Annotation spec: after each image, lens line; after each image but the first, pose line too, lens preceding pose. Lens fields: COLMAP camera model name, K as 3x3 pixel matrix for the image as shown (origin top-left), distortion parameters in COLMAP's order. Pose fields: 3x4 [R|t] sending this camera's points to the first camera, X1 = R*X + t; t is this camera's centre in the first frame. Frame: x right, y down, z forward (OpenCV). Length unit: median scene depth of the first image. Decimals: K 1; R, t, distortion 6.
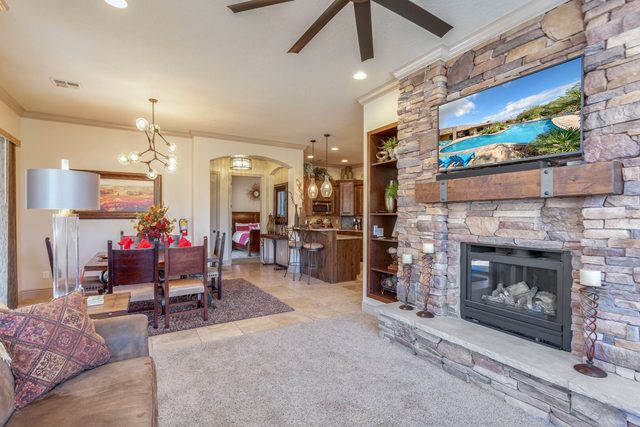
lens RADIAL K [[302.8, 0, 319.2], [0, 302.8, 214.5], [0, 0, 1]] dist [-0.000789, -0.001262]
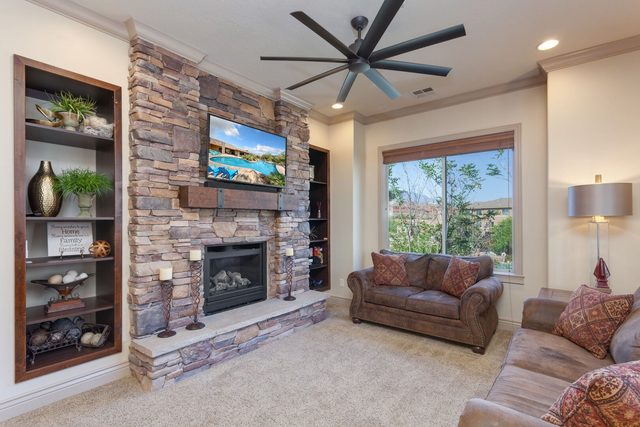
lens RADIAL K [[302.8, 0, 320.1], [0, 302.8, 220.1], [0, 0, 1]] dist [-0.000789, -0.001262]
pose [[-0.348627, 0.003052, 0.937257, -0.776676], [-0.001732, 0.999991, -0.003900, 0.004044], [-0.937260, -0.002983, -0.348619, 1.119672]]
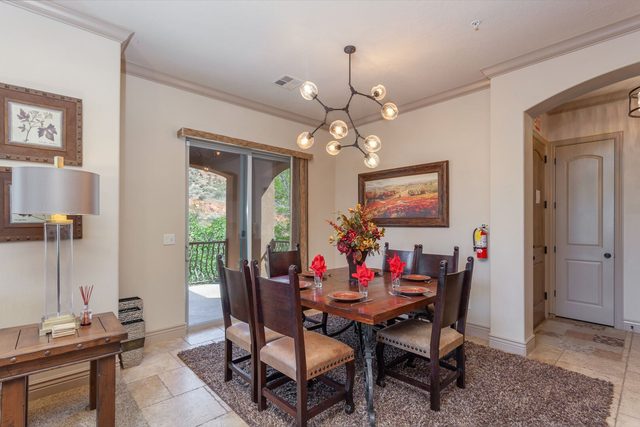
lens RADIAL K [[302.8, 0, 318.4], [0, 302.8, 218.7], [0, 0, 1]] dist [-0.000789, -0.001262]
pose [[0.203490, -0.014936, -0.978963, 0.137828], [0.001182, 0.999887, -0.015009, 0.009014], [0.979076, 0.001897, 0.203484, 1.326476]]
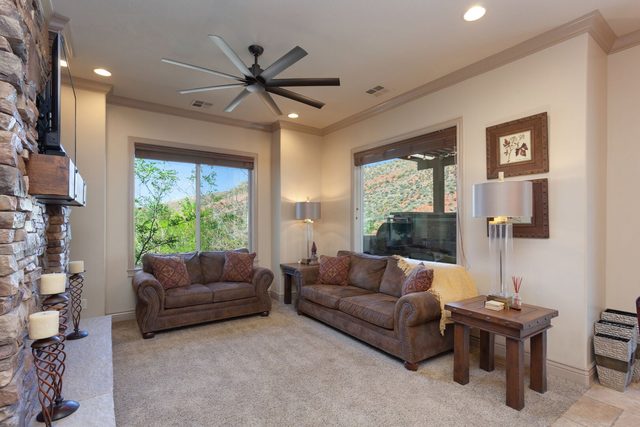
lens RADIAL K [[302.8, 0, 316.2], [0, 302.8, 220.4], [0, 0, 1]] dist [-0.000789, -0.001262]
pose [[-0.998330, -0.003021, -0.057692, -0.079625], [-0.002590, 0.999968, -0.007546, 0.005589], [0.057713, -0.007384, -0.998306, 1.782370]]
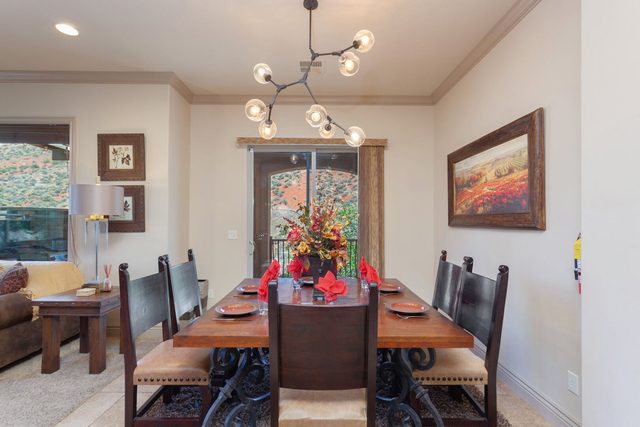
lens RADIAL K [[302.8, 0, 321.4], [0, 302.8, 216.1], [0, 0, 1]] dist [-0.000789, -0.001262]
pose [[-0.506678, -0.016846, -0.861971, -0.180595], [-0.002820, 0.999836, -0.017883, 0.008852], [0.862131, -0.006630, -0.506643, 2.140783]]
